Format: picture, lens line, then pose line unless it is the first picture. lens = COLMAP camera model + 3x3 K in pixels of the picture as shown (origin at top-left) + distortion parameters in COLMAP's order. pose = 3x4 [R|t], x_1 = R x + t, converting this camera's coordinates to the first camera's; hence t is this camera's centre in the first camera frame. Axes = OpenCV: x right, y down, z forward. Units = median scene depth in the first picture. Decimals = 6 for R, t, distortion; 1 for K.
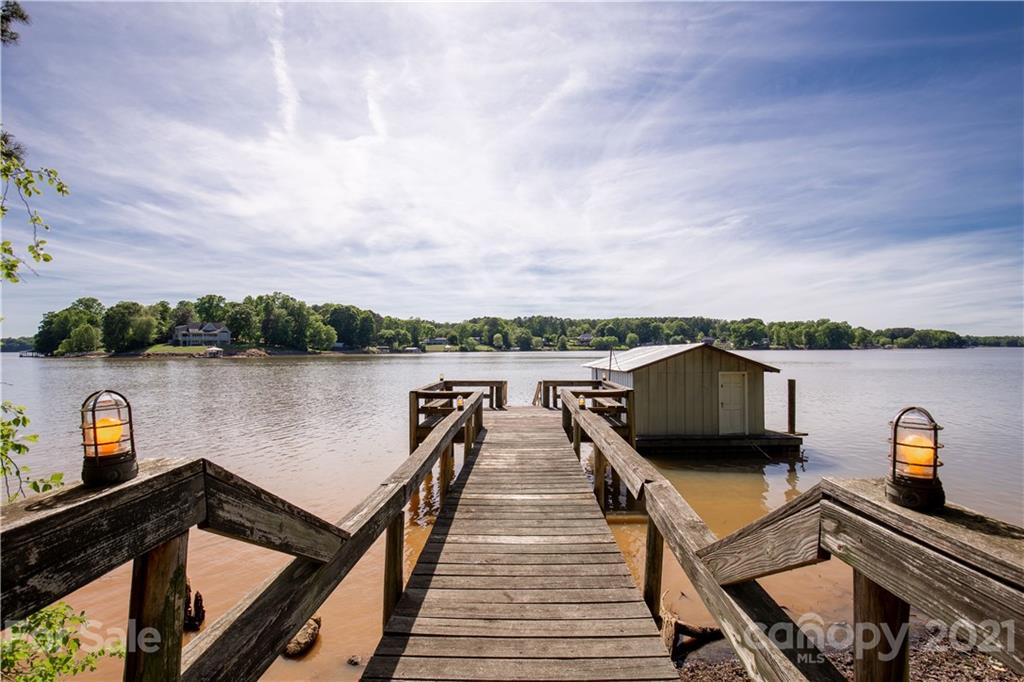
lens RADIAL K [[464.9, 0, 512.0], [0, 464.9, 341.0], [0, 0, 1]] dist [0.000685, -0.000237]
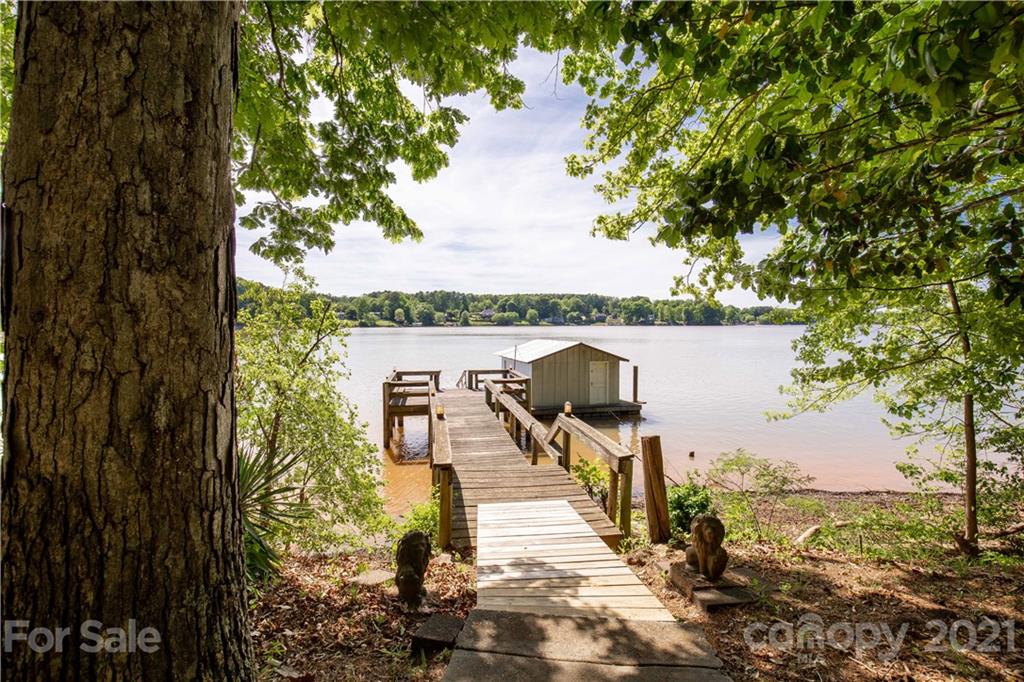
lens RADIAL K [[464.9, 0, 512.0], [0, 464.9, 341.0], [0, 0, 1]] dist [0.000685, -0.000237]
pose [[0.977992, -0.000054, 0.208645, -0.047702], [-0.011261, 0.998529, 0.053042, -0.038550], [-0.208341, -0.054224, 0.976552, -0.193343]]
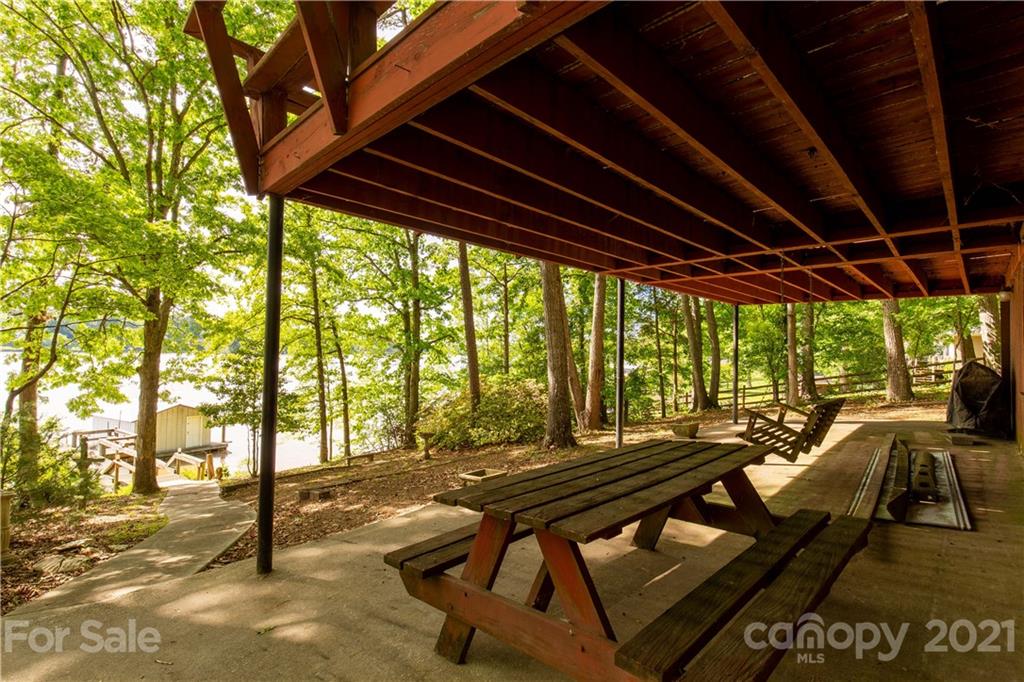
lens RADIAL K [[464.9, 0, 512.0], [0, 464.9, 341.0], [0, 0, 1]] dist [0.000685, -0.000237]
pose [[0.547162, 0.038795, 0.836127, -0.254820], [-0.033159, 0.999146, -0.024660, -0.138539], [-0.836370, -0.014233, 0.547981, -0.684111]]
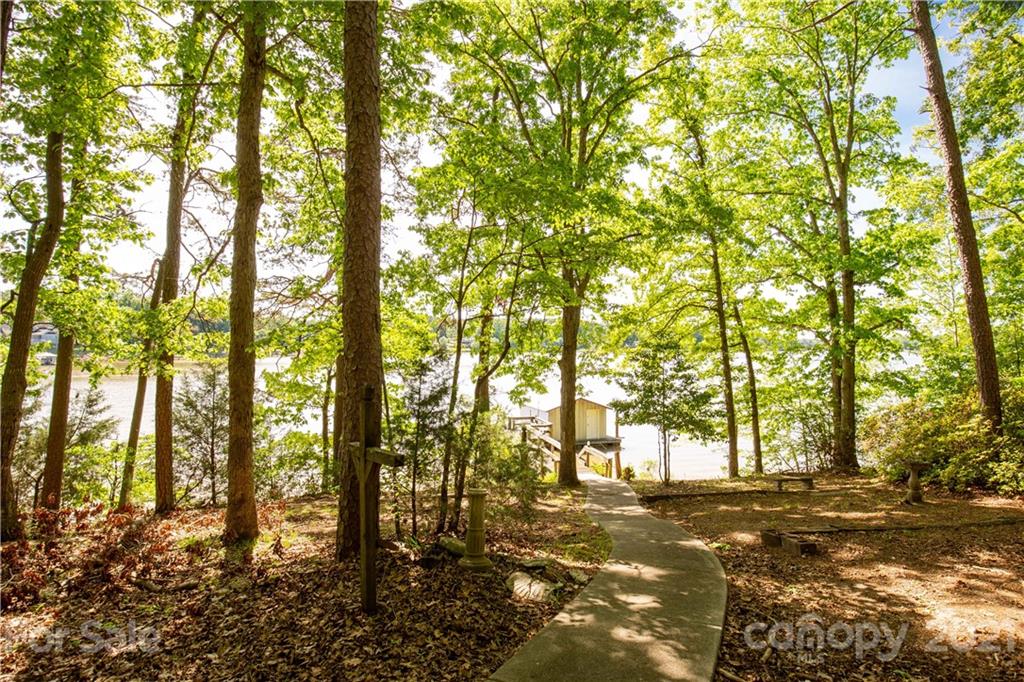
lens RADIAL K [[497.8, 0, 535.5], [0, 497.8, 343.1], [0, 0, 1]] dist [-0.001877, -0.000226]
pose [[0.955356, 0.011314, 0.295241, -0.242257], [-0.012583, 0.999918, 0.002396, -0.130314], [-0.295190, -0.006004, 0.955420, -0.596283]]
